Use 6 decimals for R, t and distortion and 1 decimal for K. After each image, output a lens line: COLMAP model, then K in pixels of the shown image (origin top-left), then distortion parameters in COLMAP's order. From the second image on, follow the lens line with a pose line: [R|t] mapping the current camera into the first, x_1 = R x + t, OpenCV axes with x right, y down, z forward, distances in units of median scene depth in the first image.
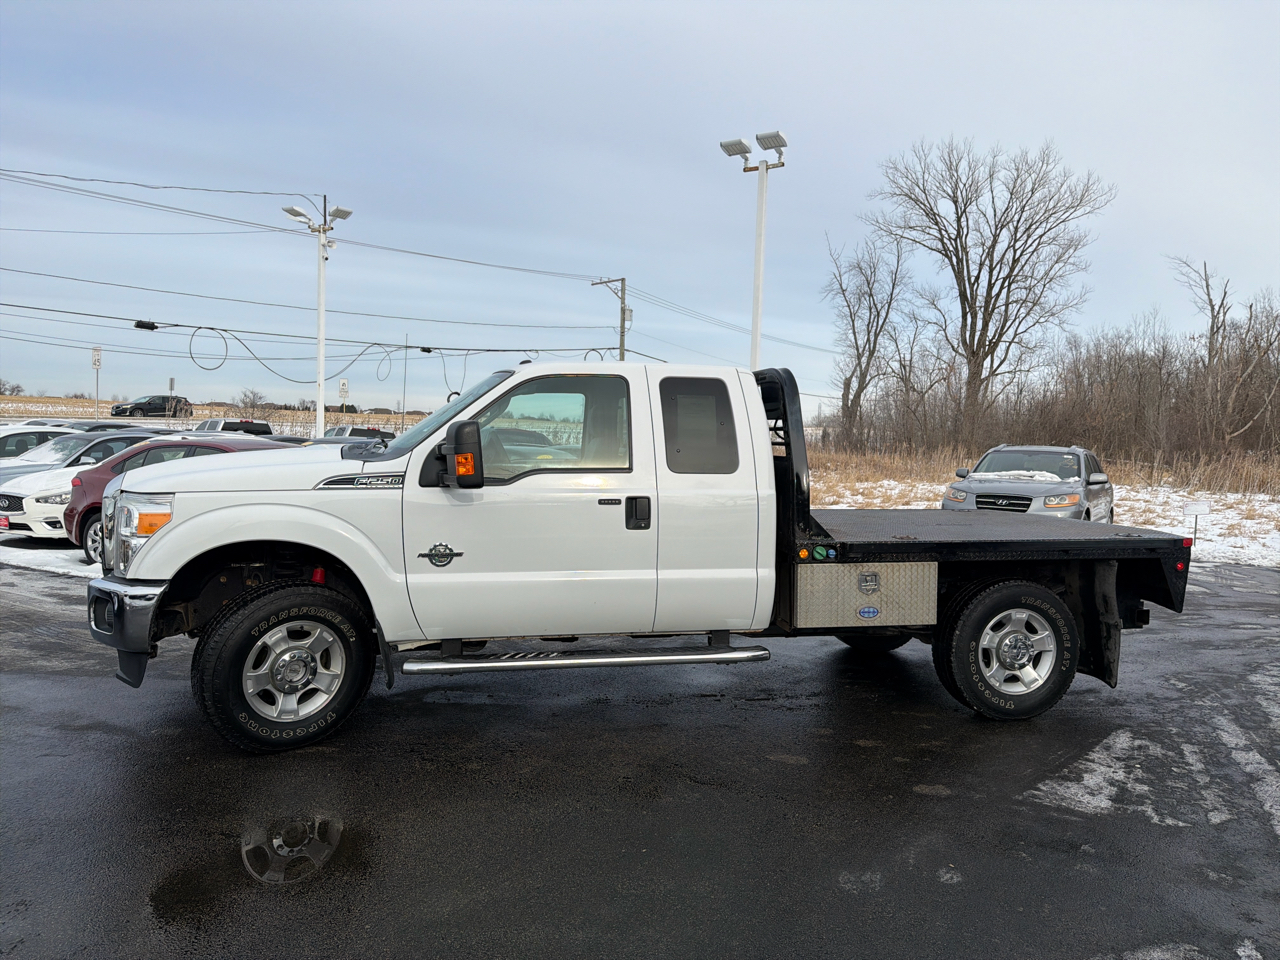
lens RADIAL K [[892.3, 0, 642.5], [0, 892.3, 473.9], [0, 0, 1]] dist [0.042864, -0.059731]
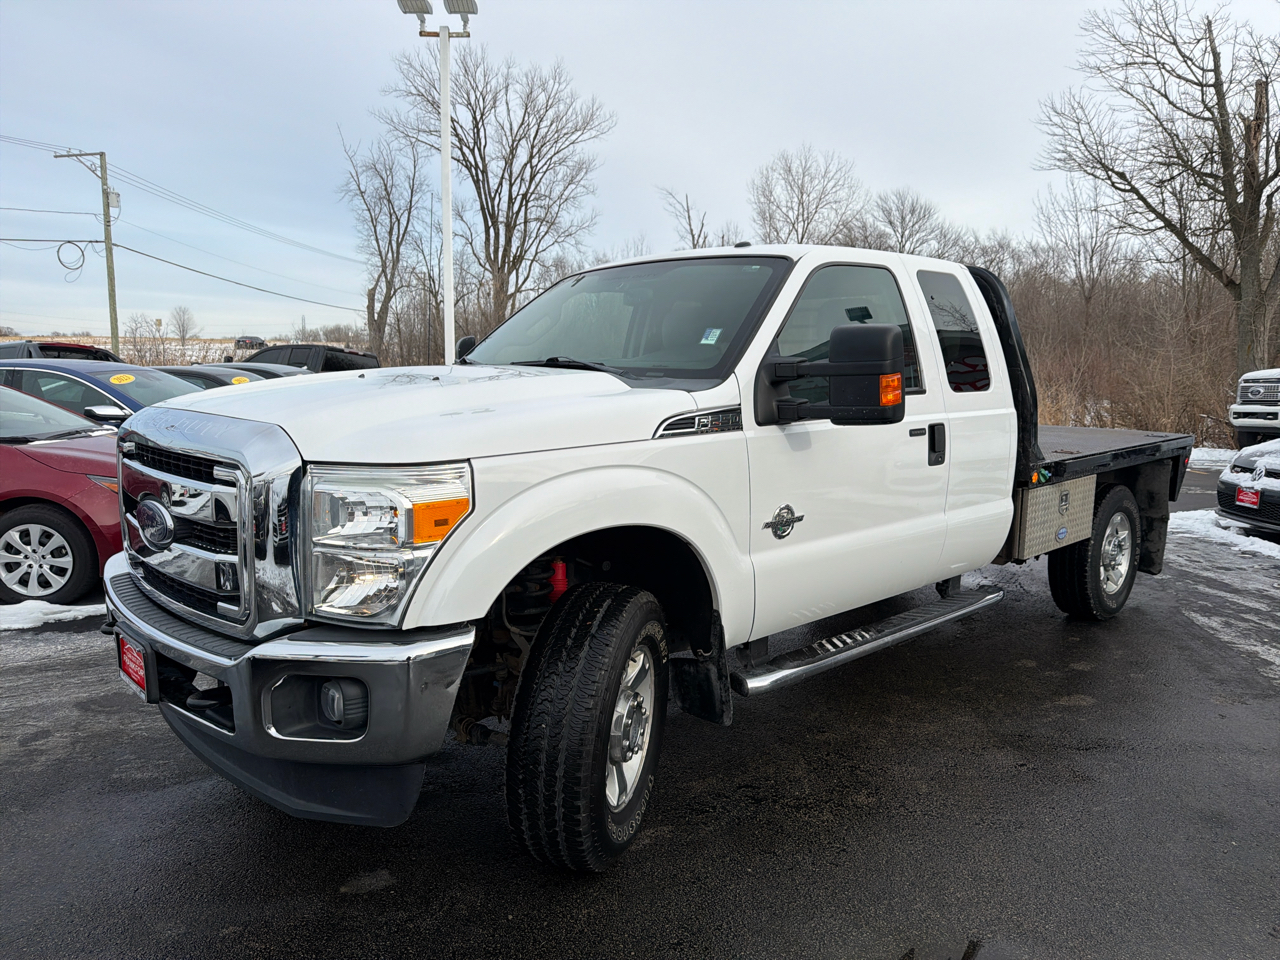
lens RADIAL K [[896.3, 0, 642.0], [0, 896.3, 487.2], [0, 0, 1]] dist [0.045731, -0.062587]
pose [[0.851087, -0.087397, 0.517699, -0.575429], [0.031307, 0.992741, 0.116123, -0.017468], [-0.524090, -0.082623, 0.847645, 0.395160]]
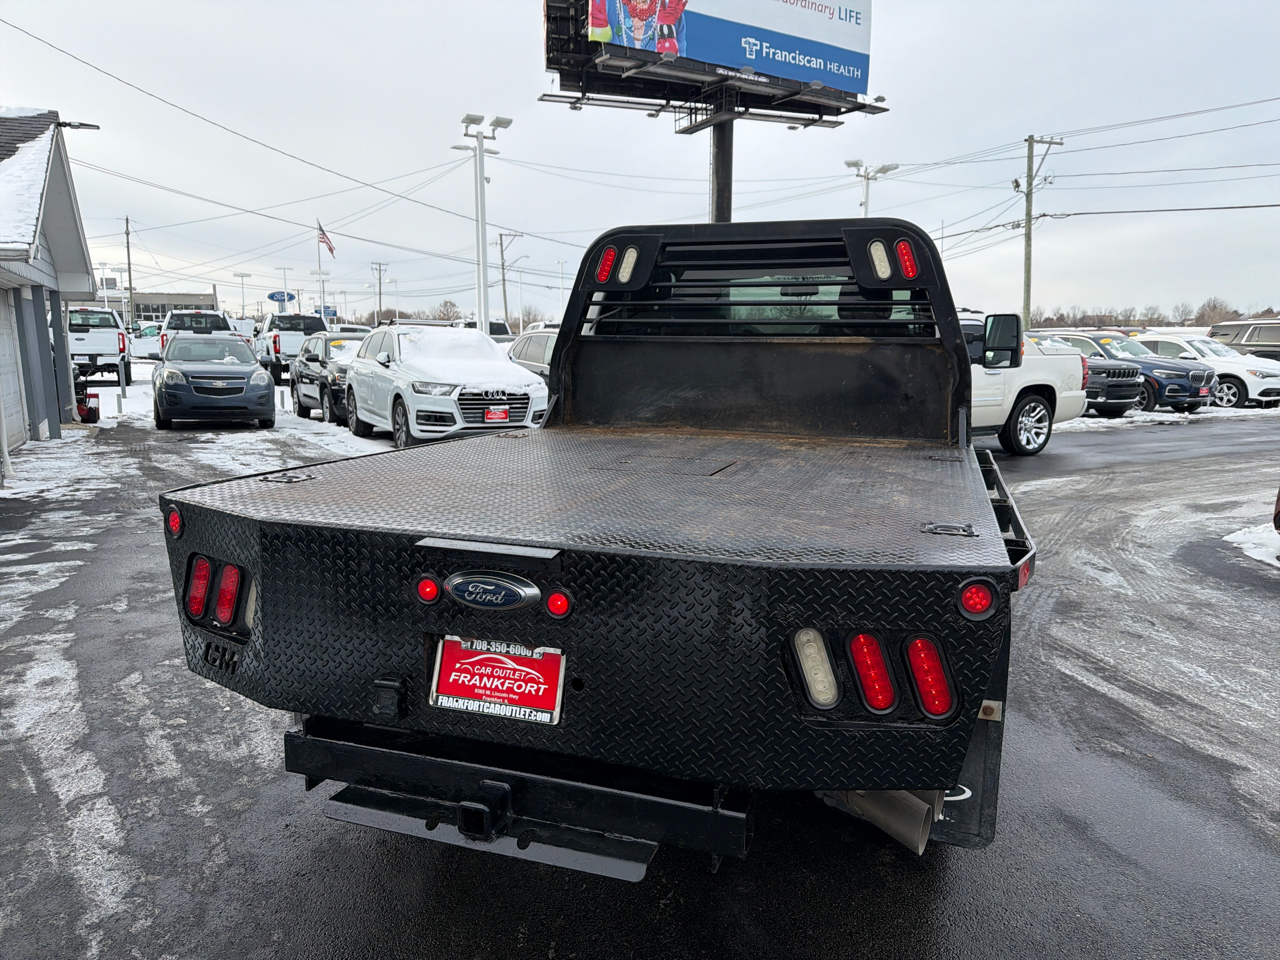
lens RADIAL K [[897.8, 0, 643.4], [0, 897.8, 479.3], [0, 0, 1]] dist [0.027871, -0.043467]
pose [[-0.491382, 0.105944, -0.864476, 0.879280], [-0.060451, 0.986032, 0.155202, -0.020006], [0.868844, 0.128522, -0.478114, 1.418752]]
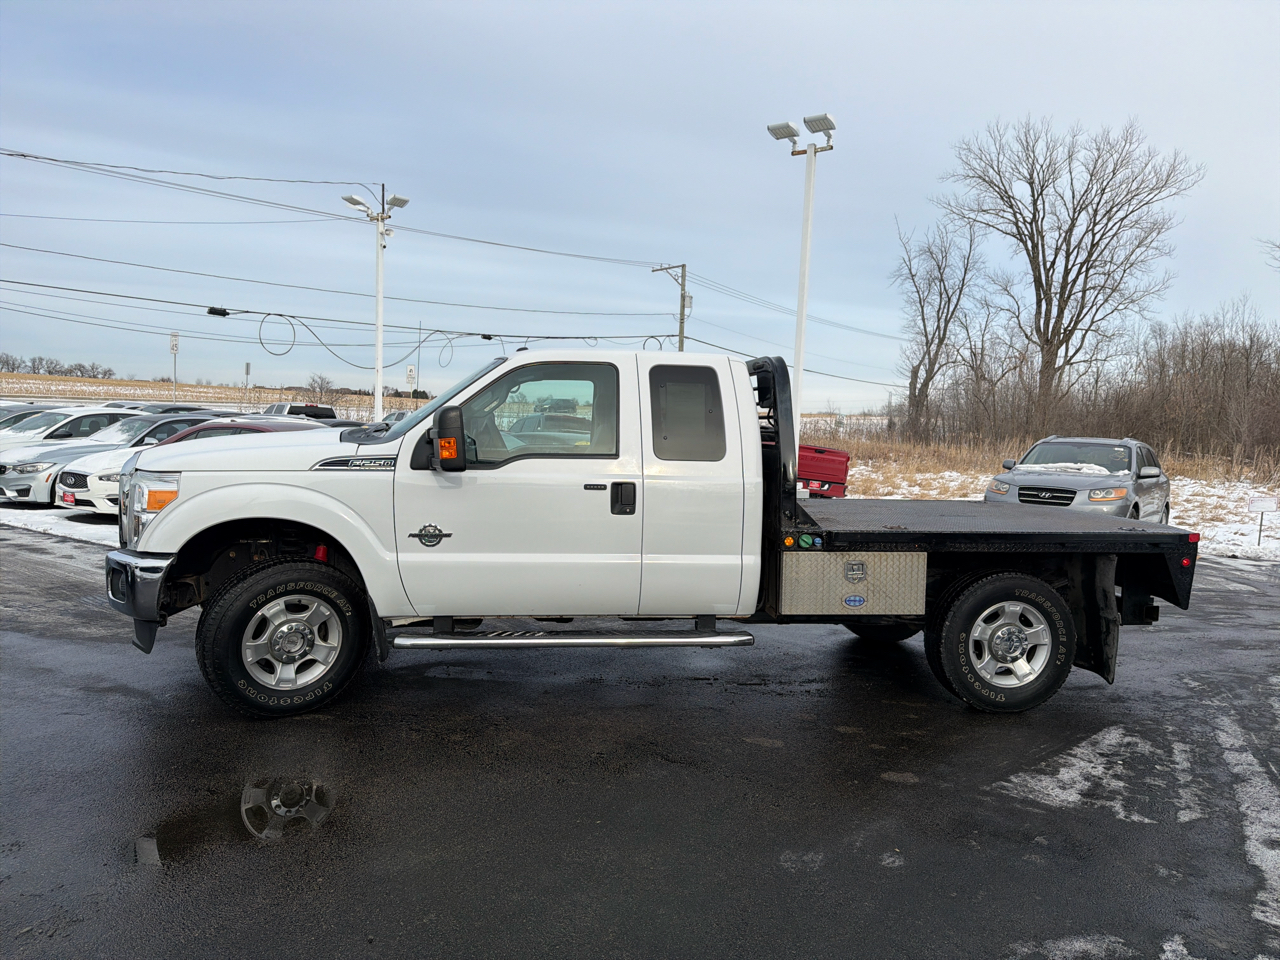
lens RADIAL K [[891.6, 0, 641.0], [0, 891.6, 485.0], [0, 0, 1]] dist [0.043825, -0.063368]
pose [[0.997183, 0.015501, -0.073394, 0.079282], [-0.013557, 0.999546, 0.026917, 0.000822], [0.073777, -0.025846, 0.996940, -0.012486]]
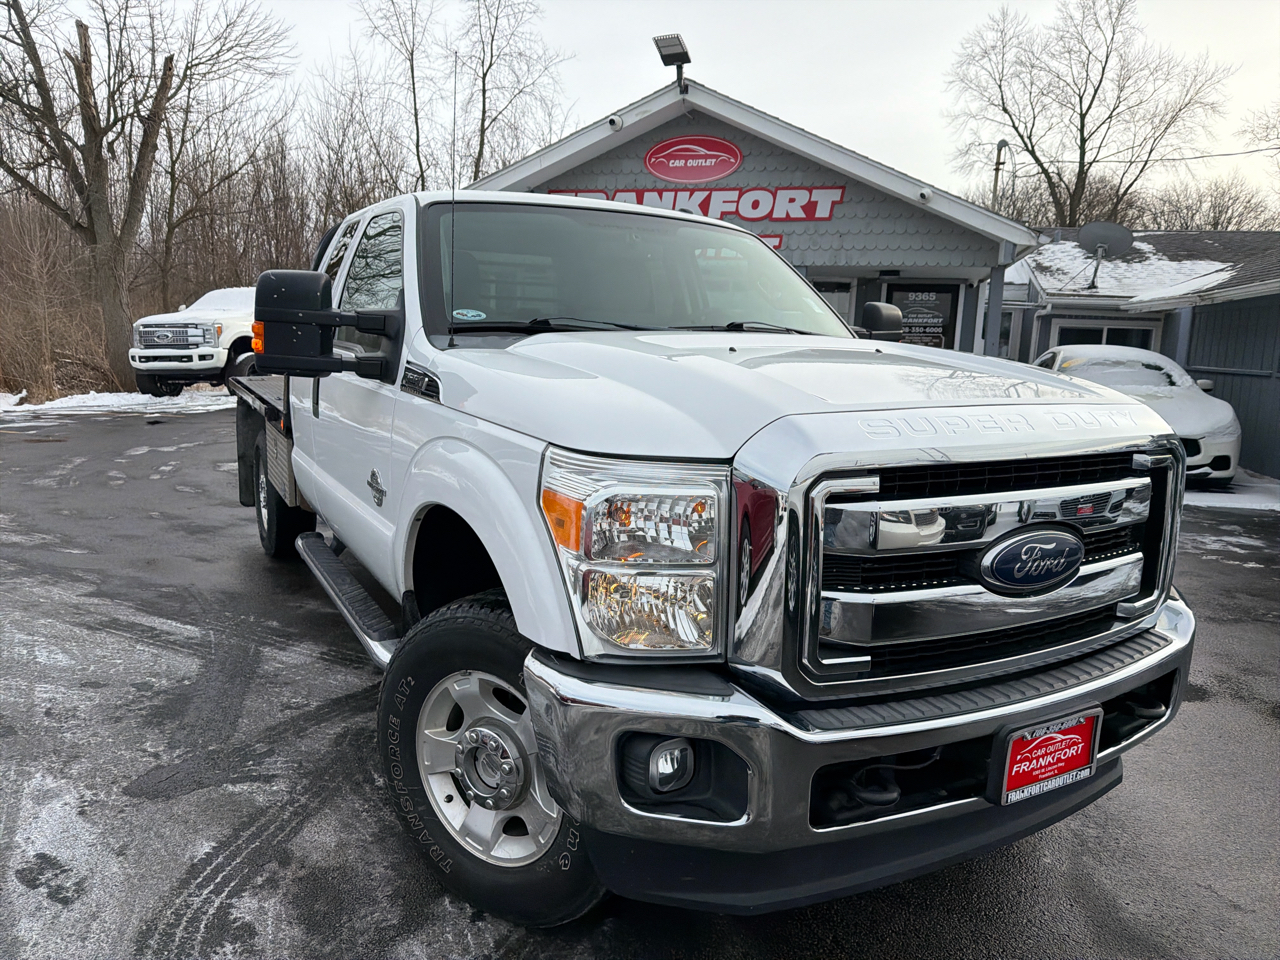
lens RADIAL K [[894.7, 0, 644.3], [0, 894.7, 483.7], [0, 0, 1]] dist [-0.000753, -0.002457]
pose [[-0.313881, -0.191715, 0.929905, -0.834301], [0.002582, 0.979226, 0.202754, -0.053945], [-0.949459, 0.066042, -0.306866, 1.230665]]
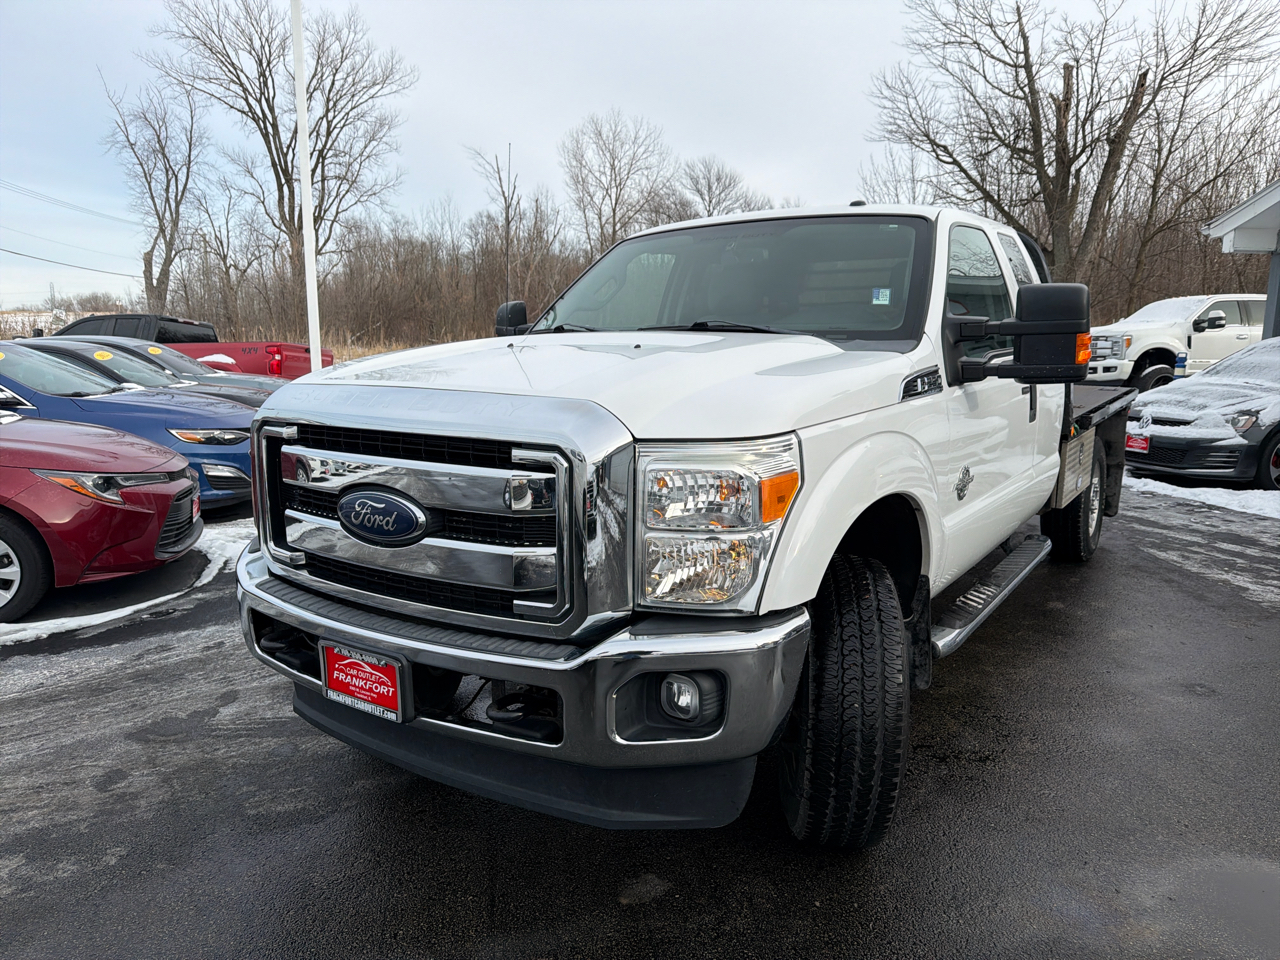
lens RADIAL K [[901.9, 0, 639.7], [0, 901.9, 483.4], [0, 0, 1]] dist [0.025893, -0.033992]
pose [[0.721057, -0.141840, 0.678203, -0.752041], [0.047868, 0.986681, 0.155463, -0.026107], [-0.691221, -0.079633, 0.718243, 0.562567]]
